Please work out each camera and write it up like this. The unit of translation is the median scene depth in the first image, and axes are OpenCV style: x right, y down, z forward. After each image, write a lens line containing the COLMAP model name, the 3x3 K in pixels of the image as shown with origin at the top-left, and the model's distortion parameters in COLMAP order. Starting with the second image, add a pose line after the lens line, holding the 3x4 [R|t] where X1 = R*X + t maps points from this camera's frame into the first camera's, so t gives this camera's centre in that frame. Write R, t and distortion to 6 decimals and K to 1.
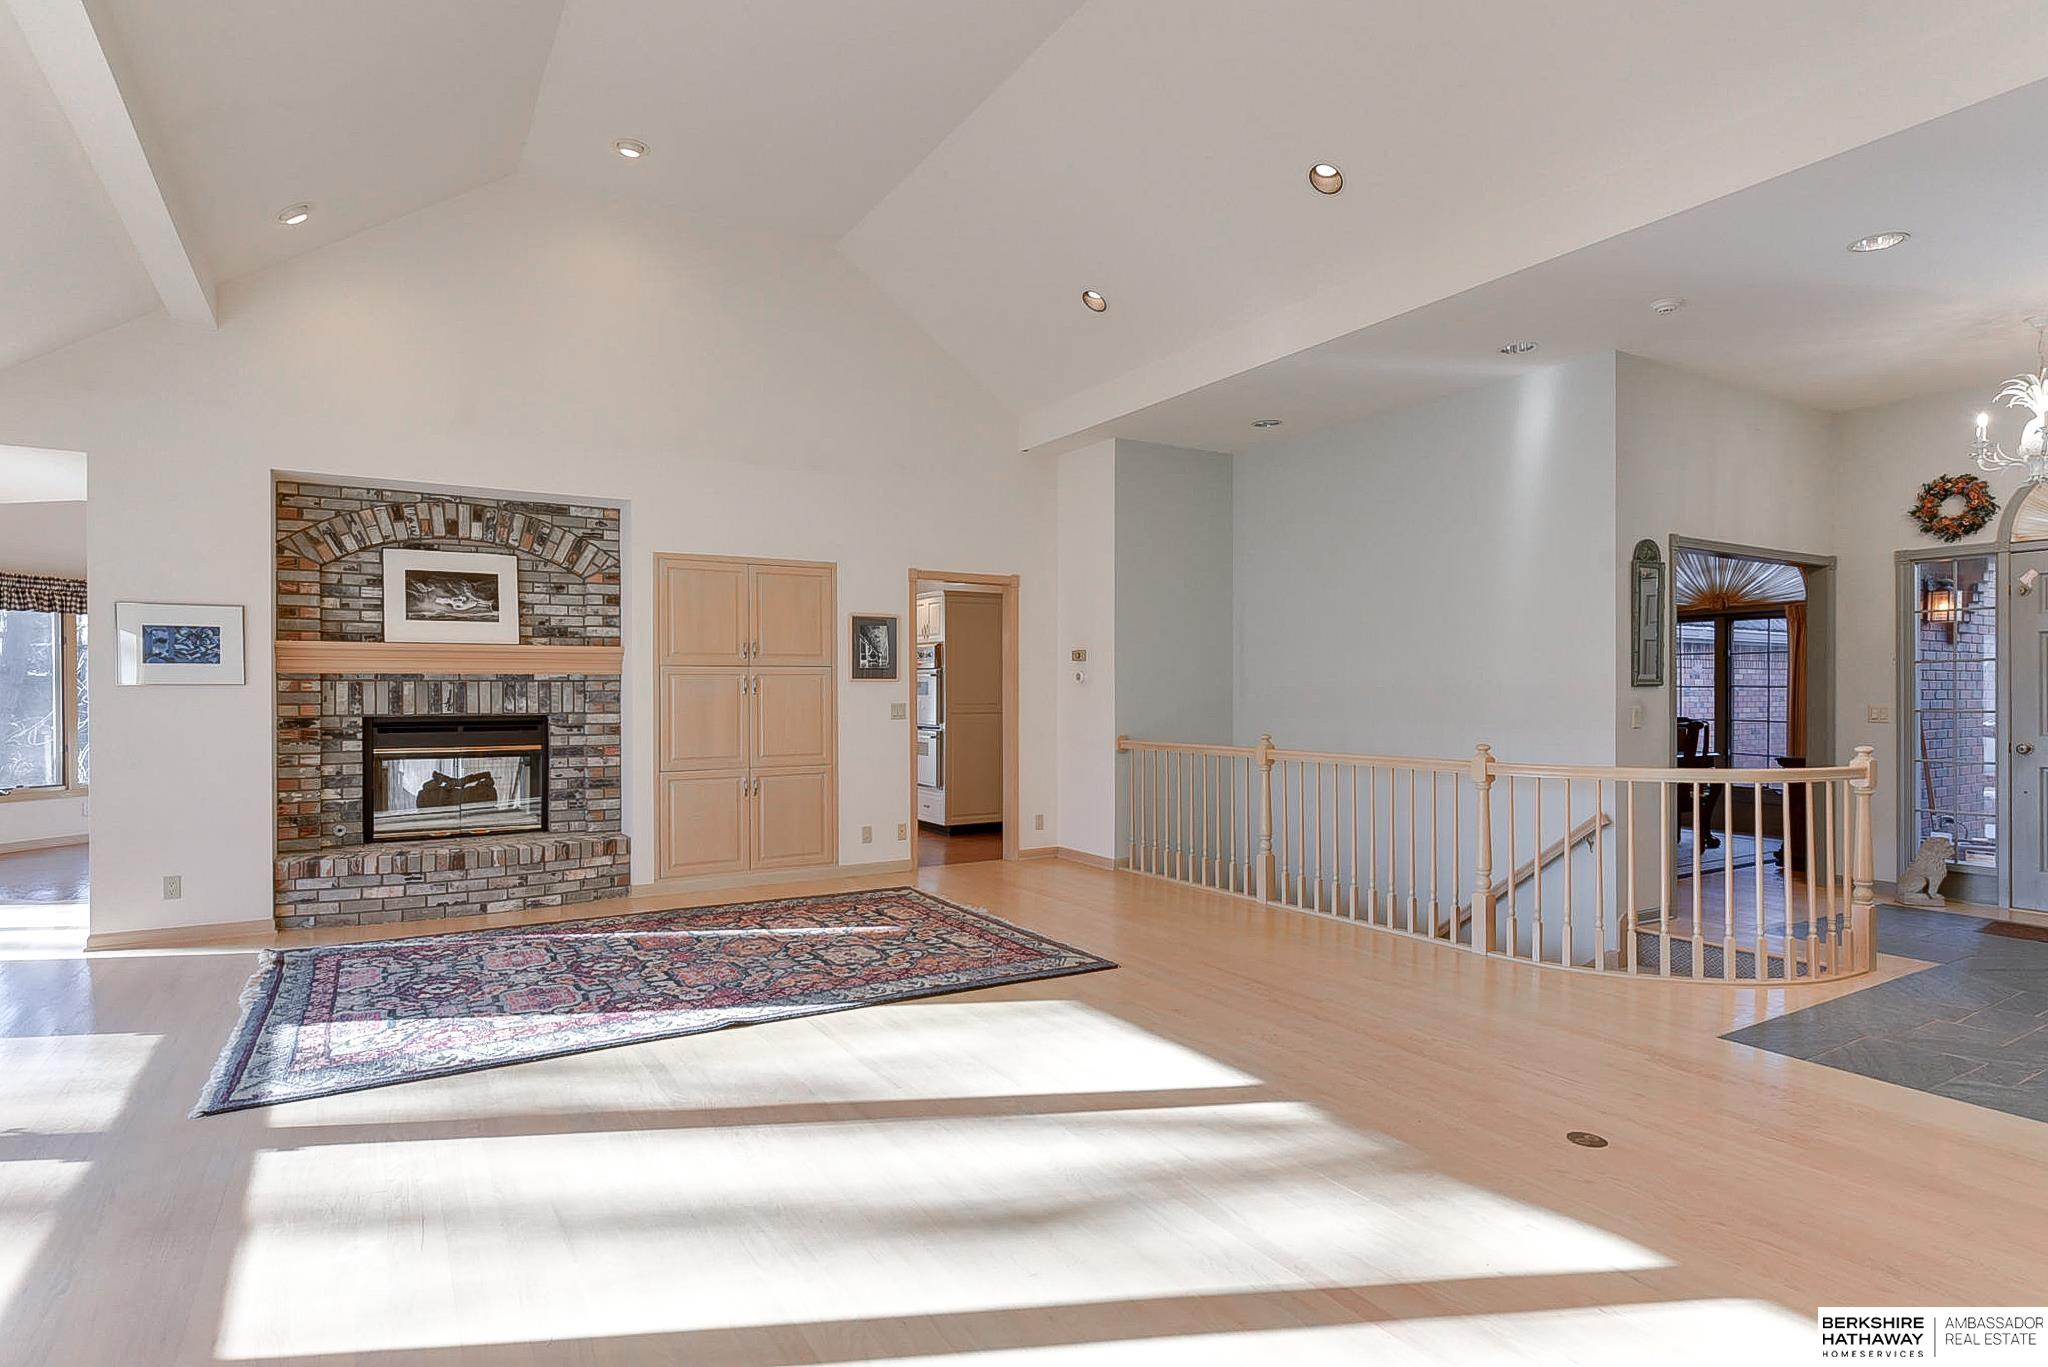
lens RADIAL K [[1058.2, 0, 1039.3], [0, 1058.2, 696.7], [0, 0, 1]] dist [-0.001595, -0.000637]
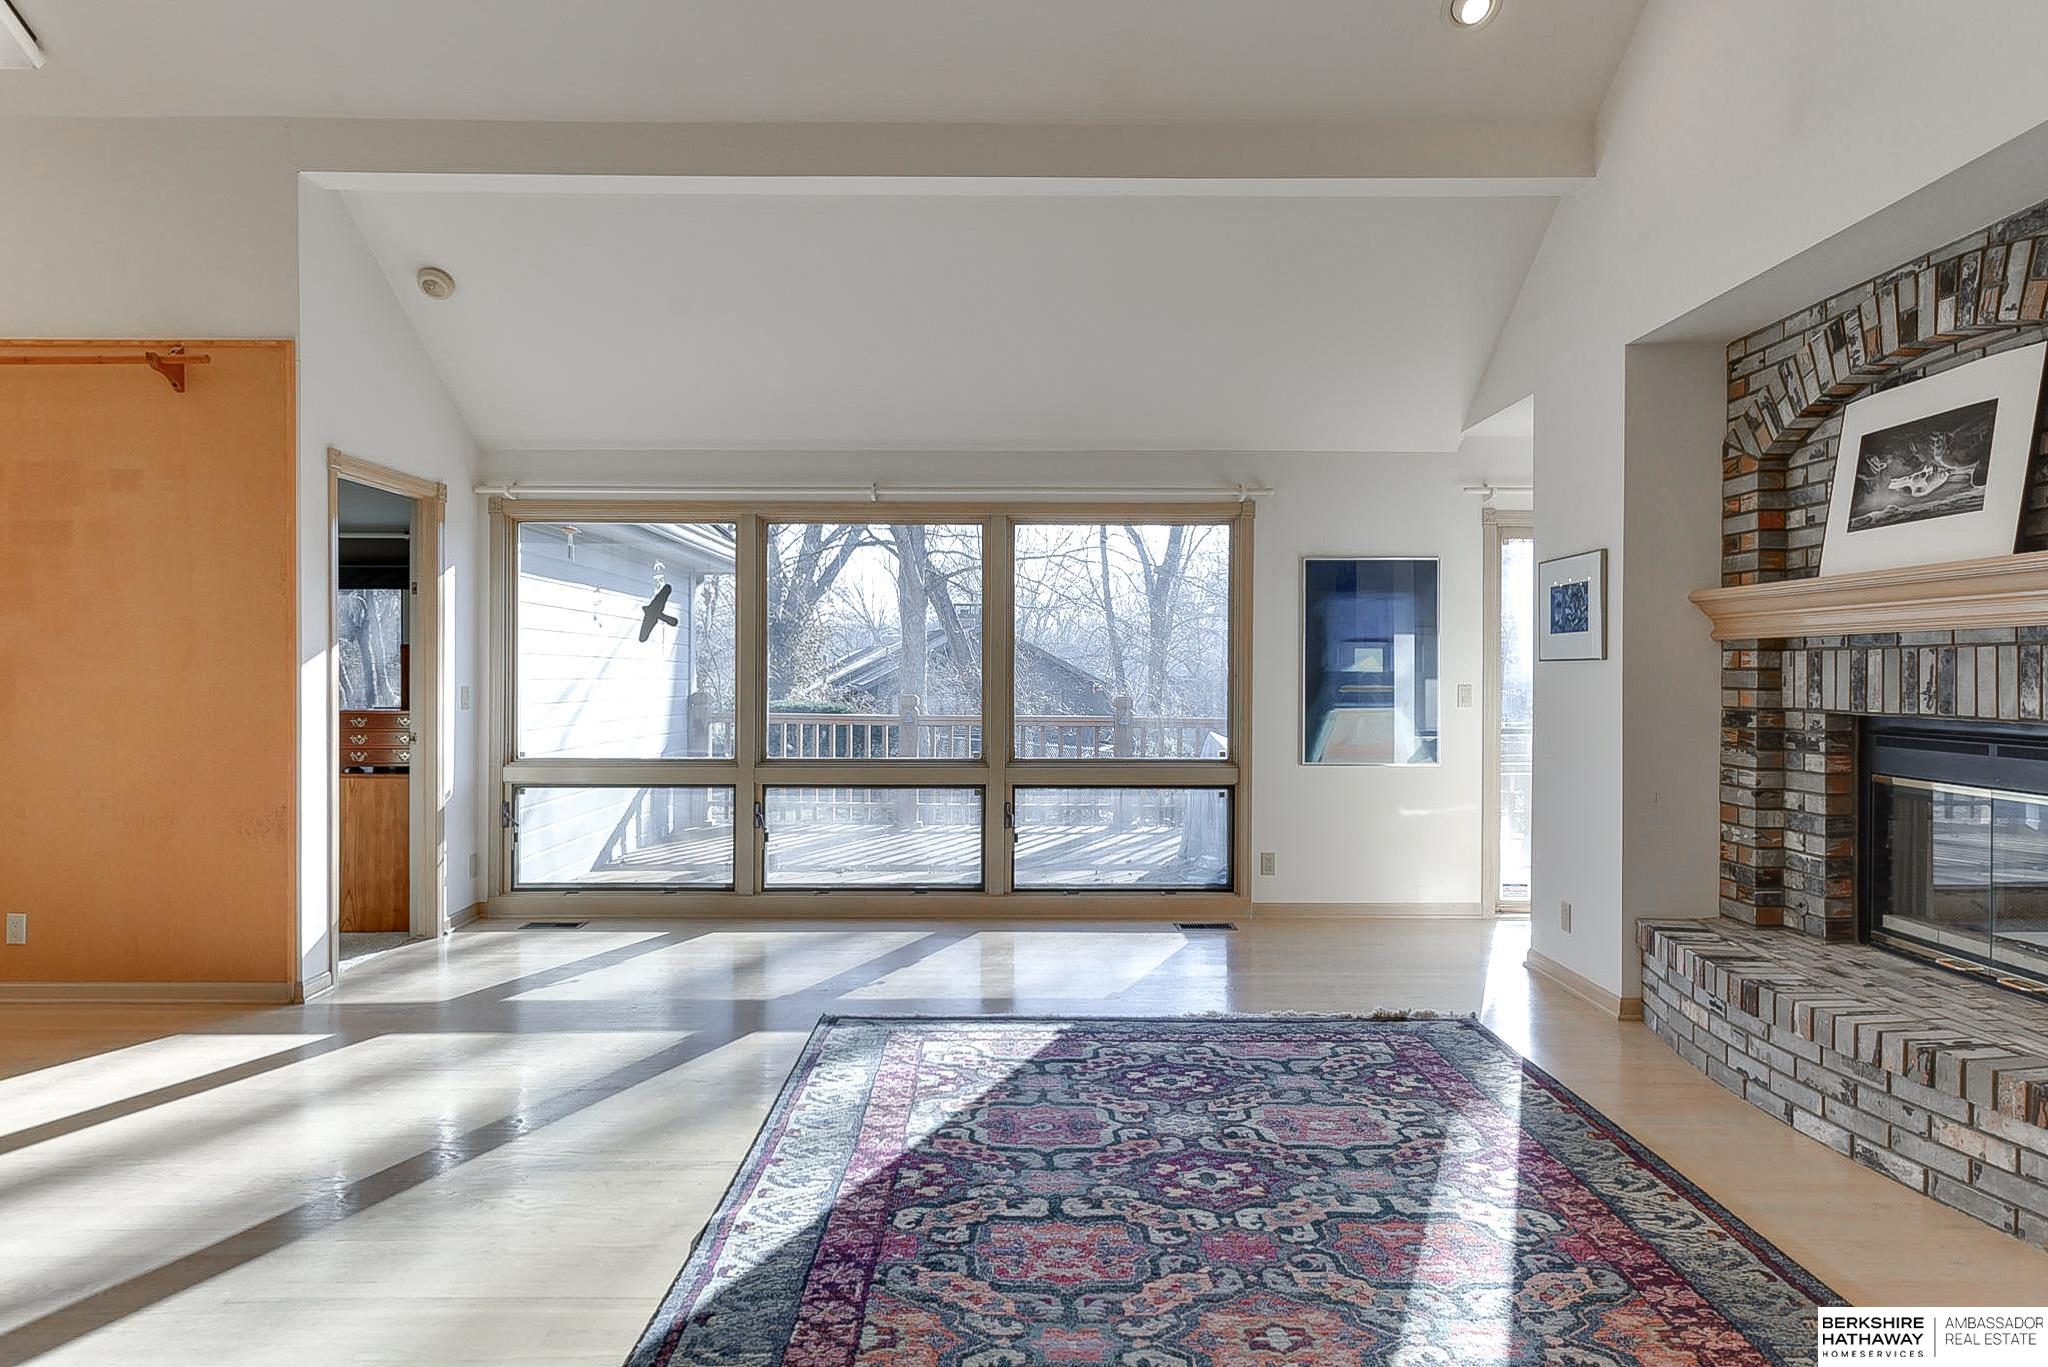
lens RADIAL K [[1158.7, 0, 1030.8], [0, 1158.7, 682.1], [0, 0, 1]] dist [0.004925, -0.000008]
pose [[-0.527095, 0.010932, -0.849736, 0.108172], [-0.002464, 0.999893, 0.014392, -0.005443], [0.849803, 0.009679, -0.527012, 0.956318]]
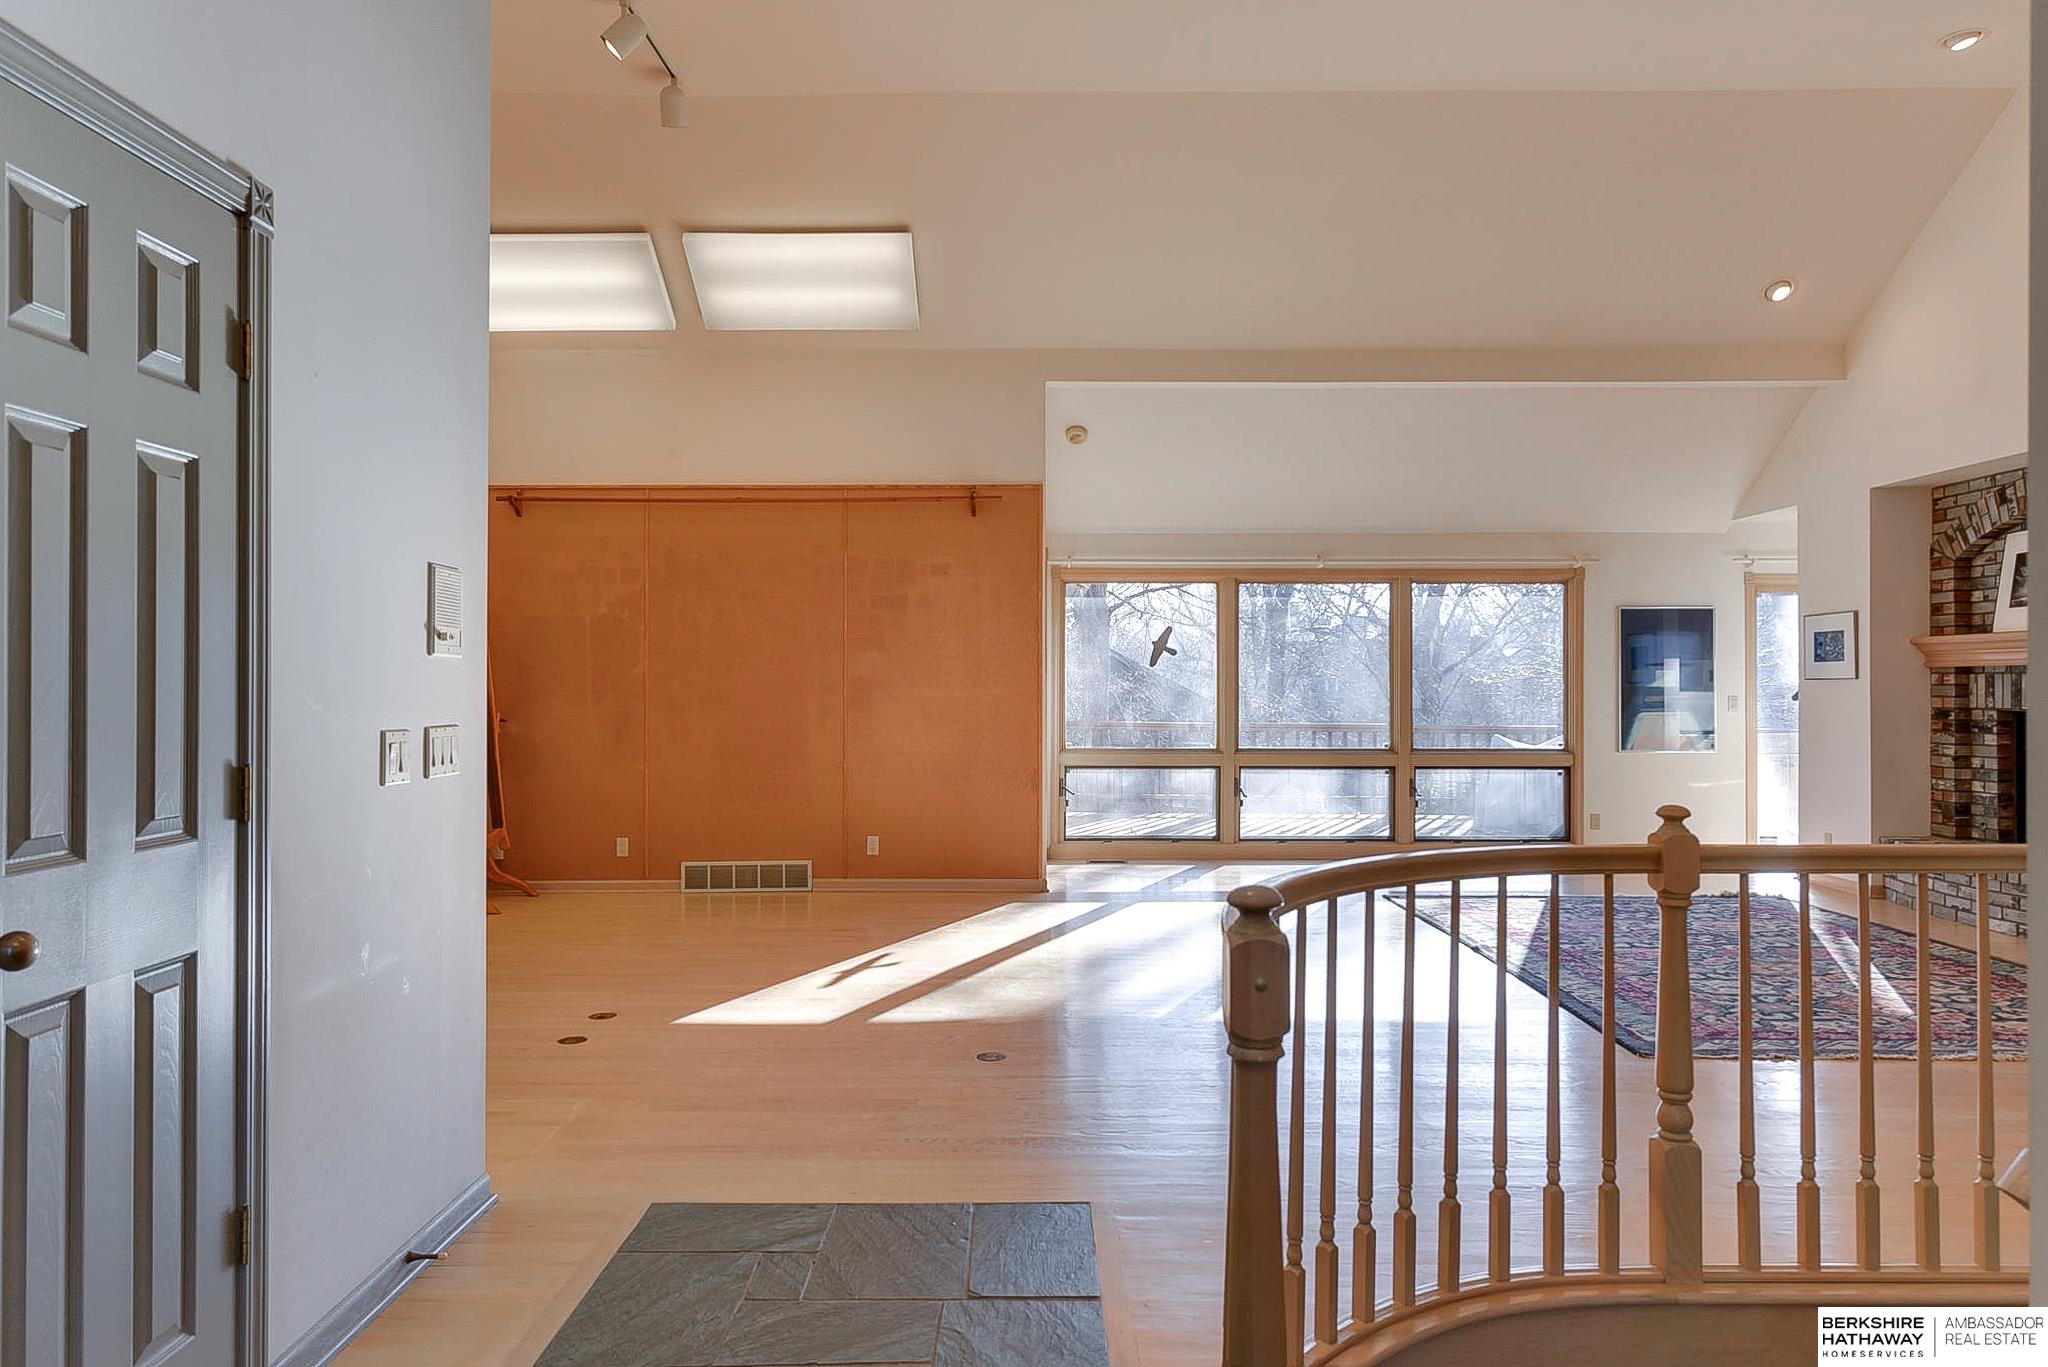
lens RADIAL K [[1331.9, 0, 1014.6], [0, 1331.9, 680.7], [0, 0, 1]] dist [0.000456, 0.000057]
pose [[-0.538754, -0.000431, -0.842463, 0.869050], [-0.001041, 0.999999, 0.000154, -0.007405], [0.842462, 0.000960, -0.538754, 0.890086]]
